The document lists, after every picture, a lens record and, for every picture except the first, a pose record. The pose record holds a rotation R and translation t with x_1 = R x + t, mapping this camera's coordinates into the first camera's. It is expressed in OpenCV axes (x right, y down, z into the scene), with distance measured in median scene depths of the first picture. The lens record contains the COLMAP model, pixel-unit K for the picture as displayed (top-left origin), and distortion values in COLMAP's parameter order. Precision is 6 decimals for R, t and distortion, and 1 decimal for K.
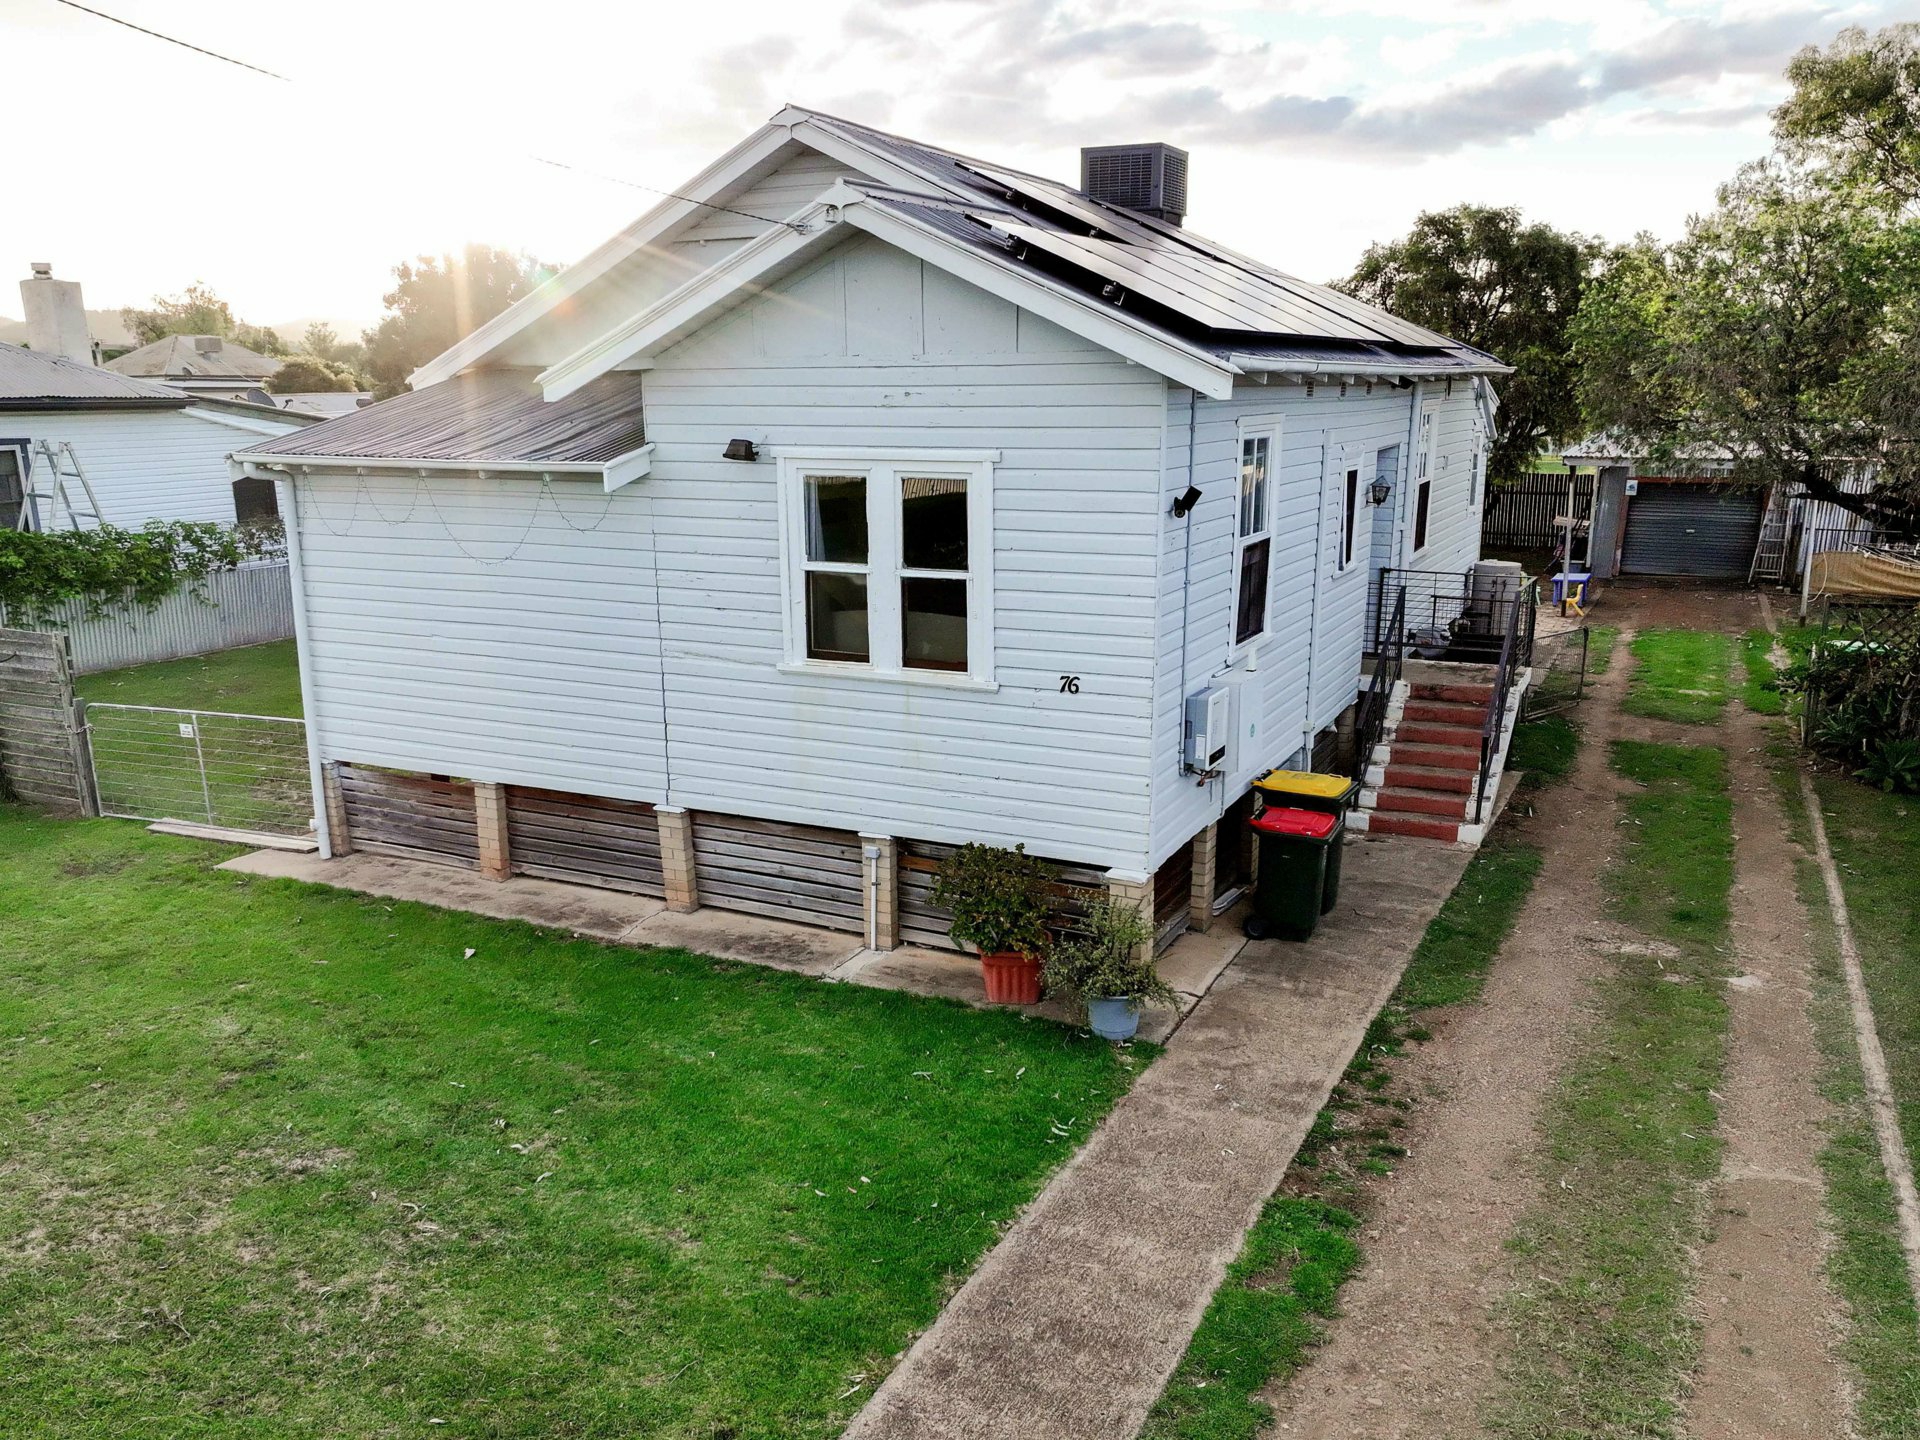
lens RADIAL K [[1515.2, 0, 961.5], [0, 1515.2, 792.7], [0, 0, 1]] dist [0.002335, -0.004736]
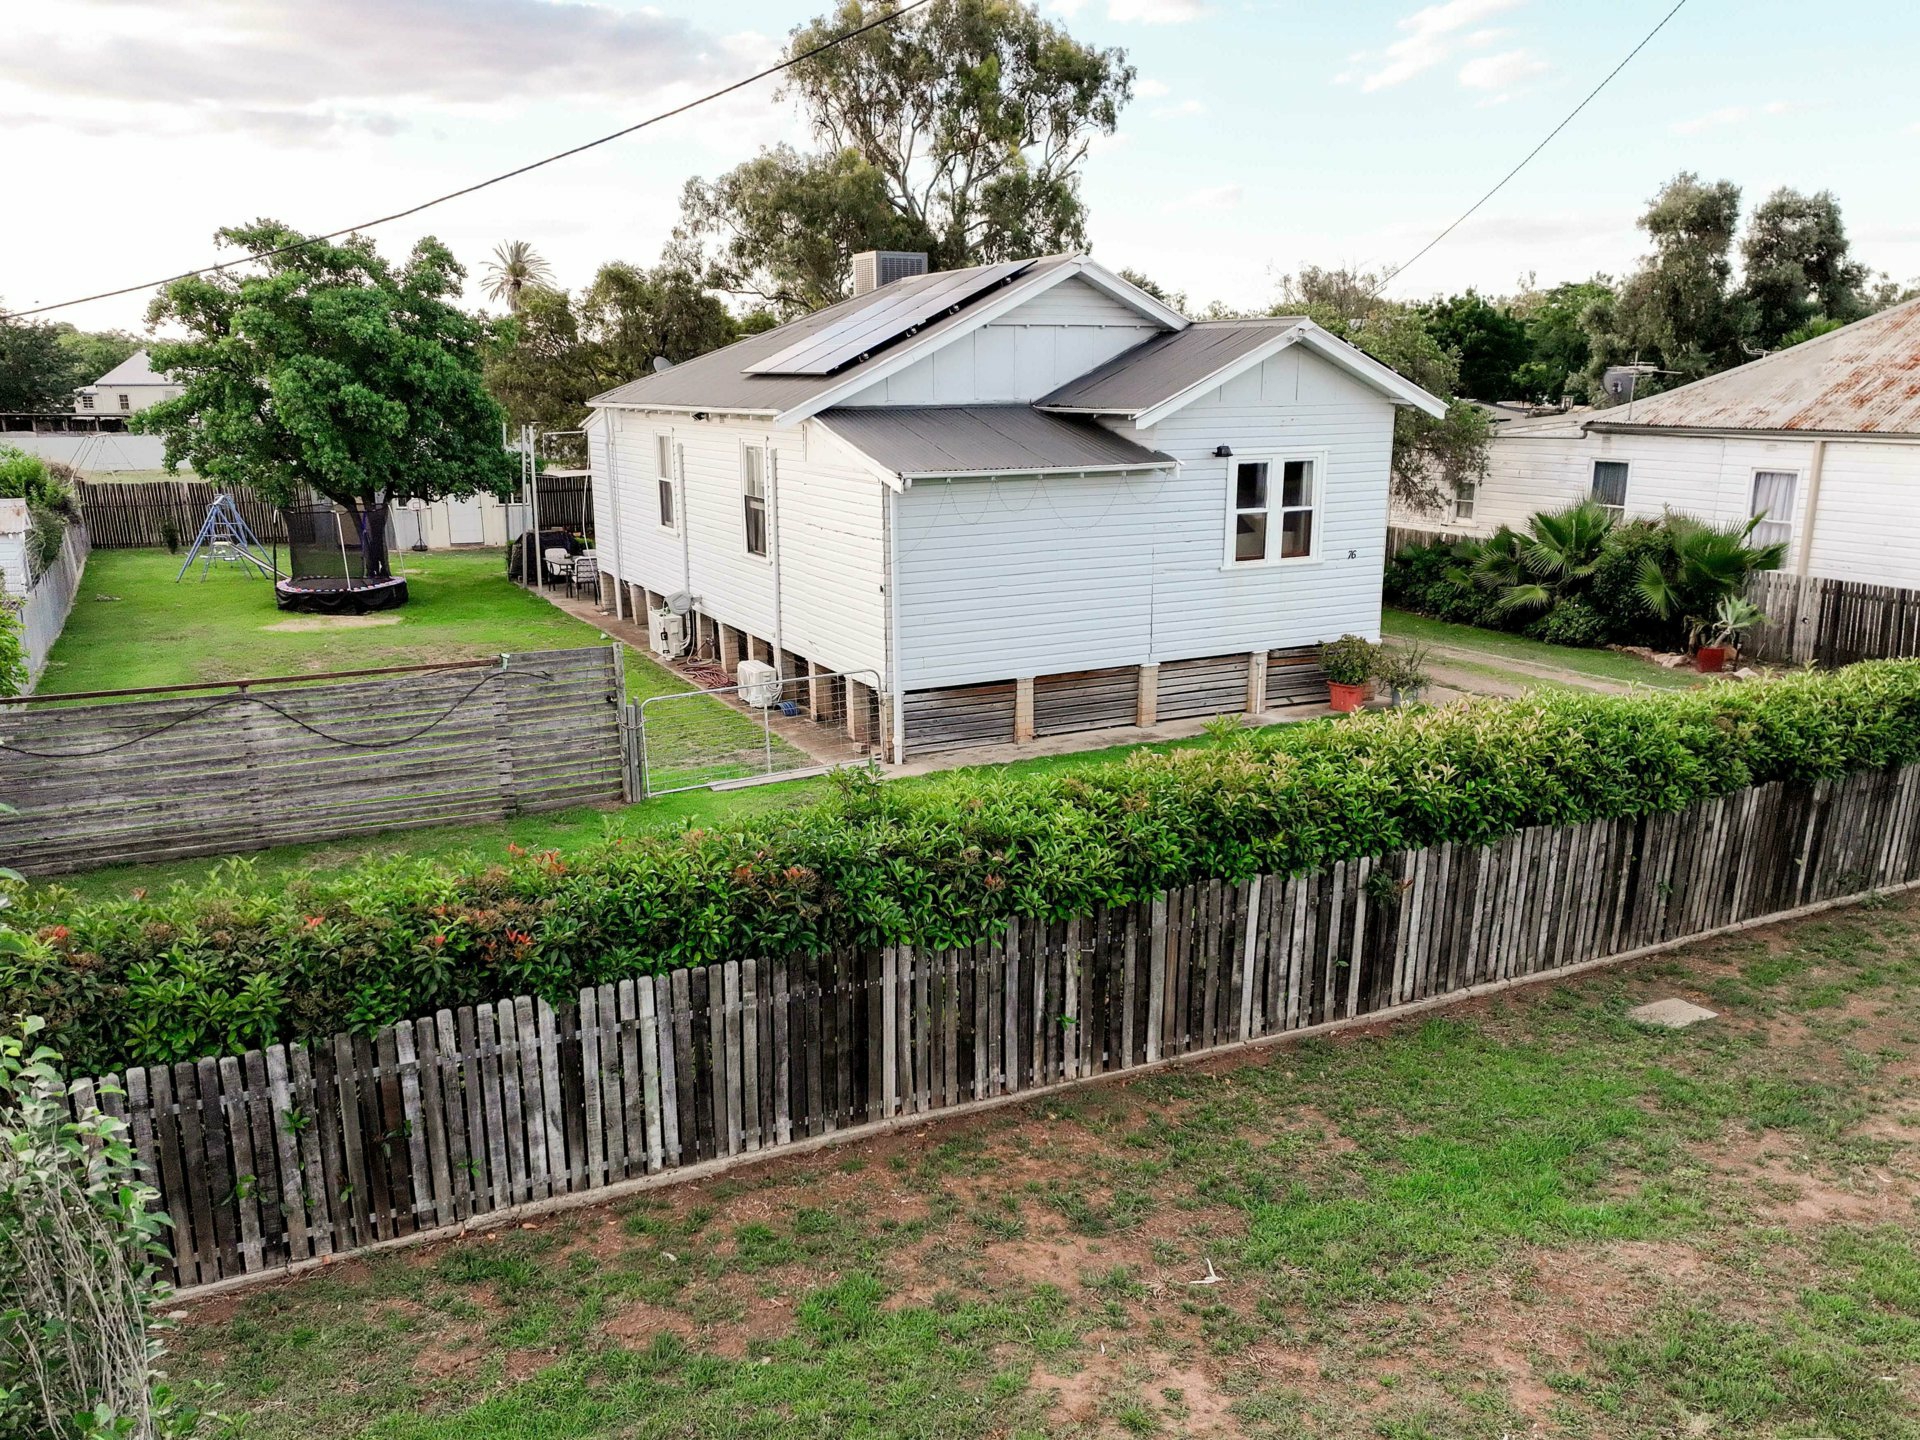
lens RADIAL K [[1529.0, 0, 965.1], [0, 1529.0, 796.8], [0, 0, 1]] dist [0.001291, 0.005416]
pose [[0.604724, -0.214182, 0.767095, -1.864092], [0.216319, 0.971124, 0.100619, -0.070911], [-0.766495, 0.105090, 0.633594, 0.093175]]
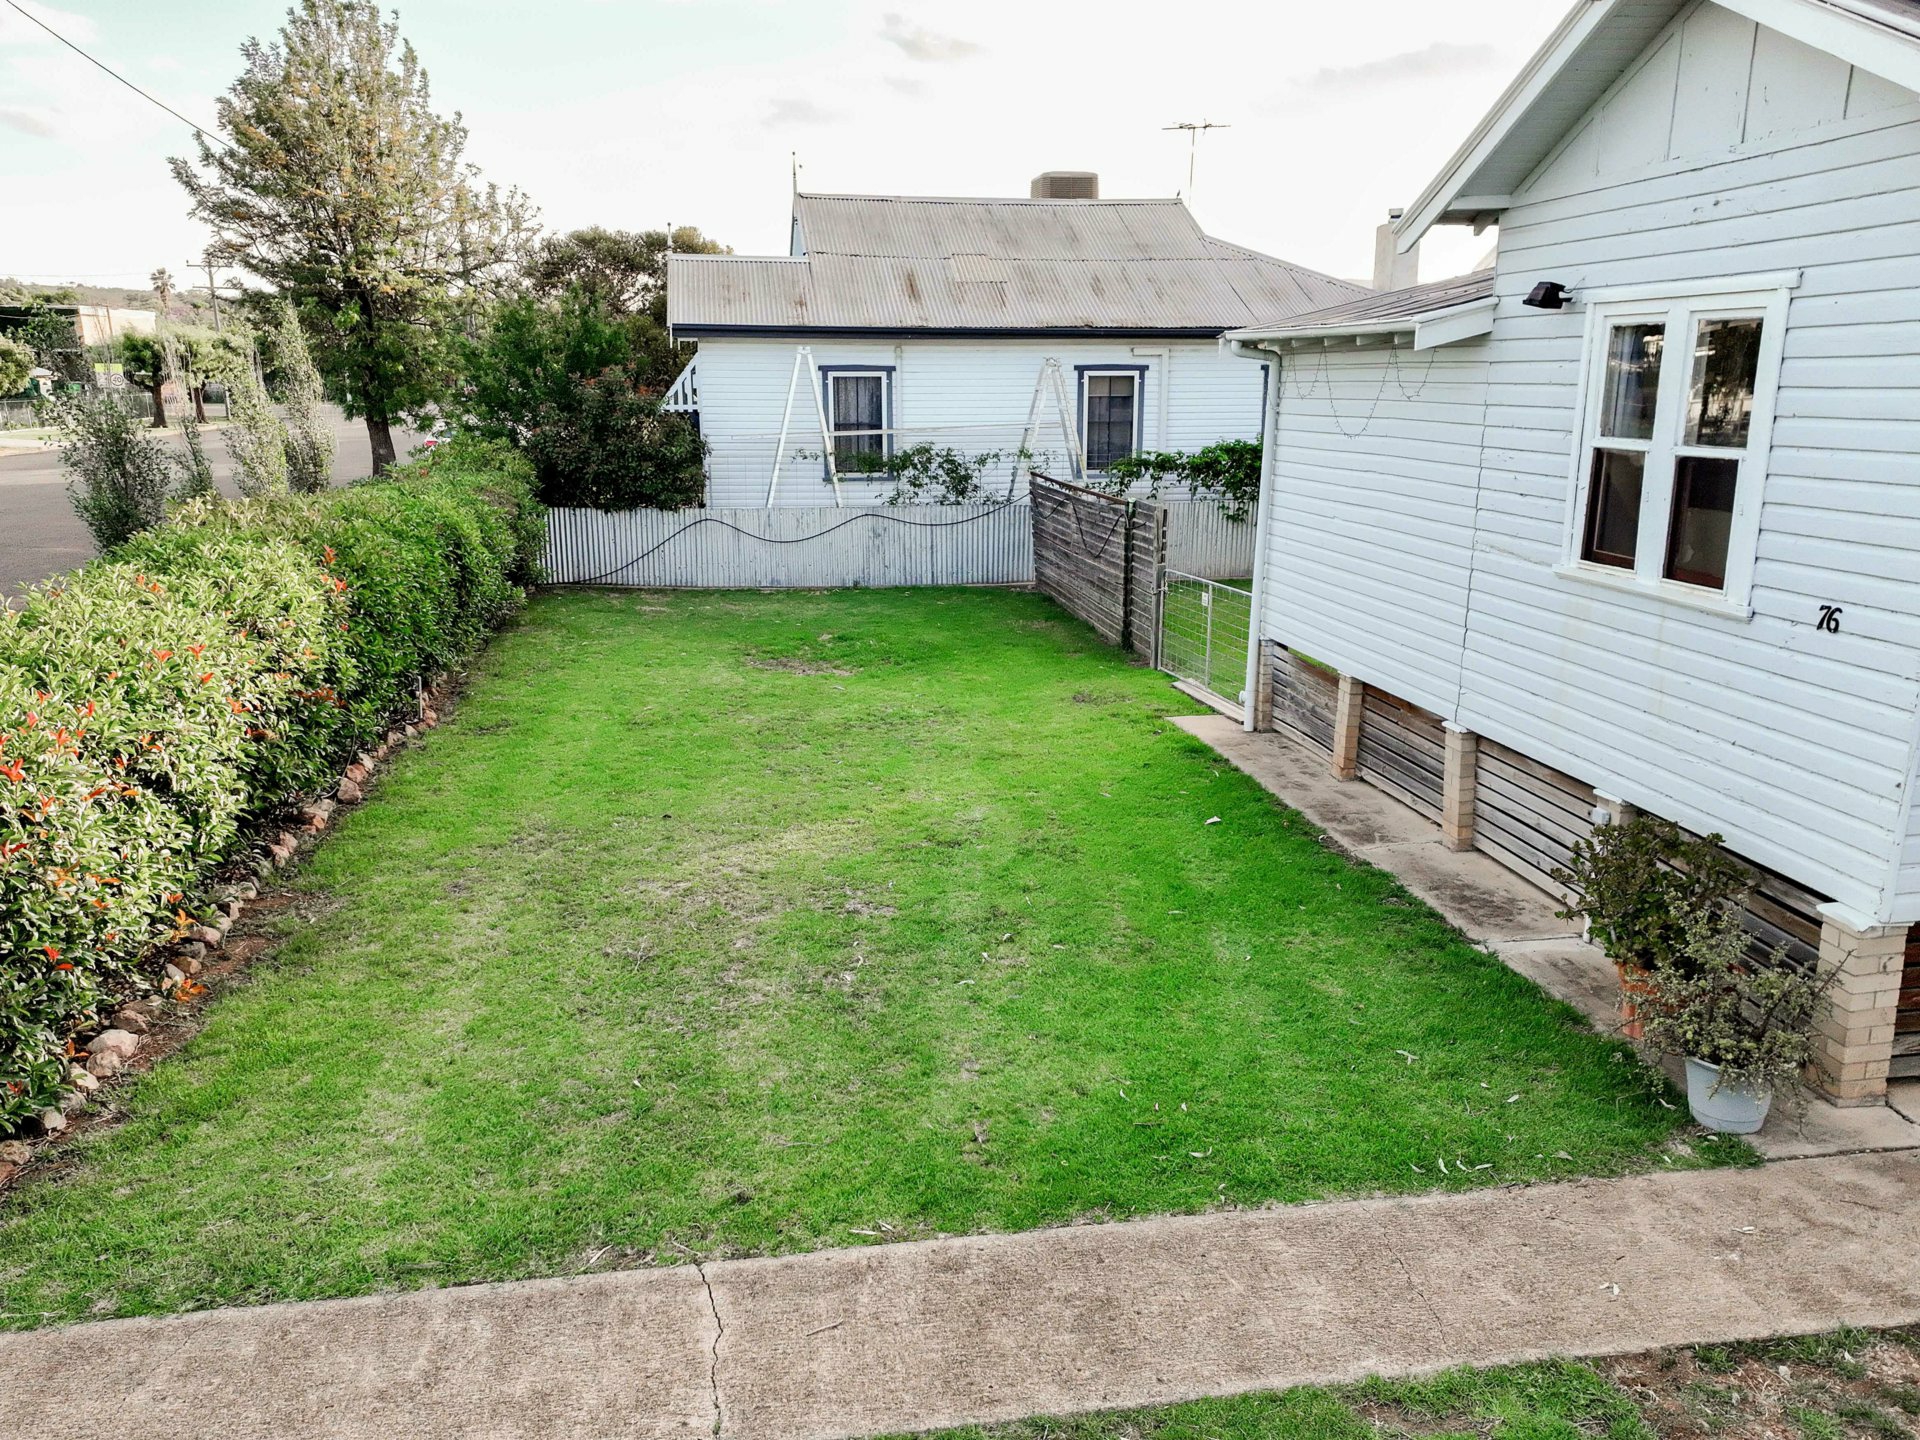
lens RADIAL K [[1529.0, 0, 965.1], [0, 1529.0, 796.8], [0, 0, 1]] dist [0.001291, 0.005416]
pose [[0.579752, 0.223806, -0.783453, 0.381126], [-0.218125, 0.969072, 0.115419, 0.010571], [0.785054, 0.103976, 0.610638, 0.272627]]
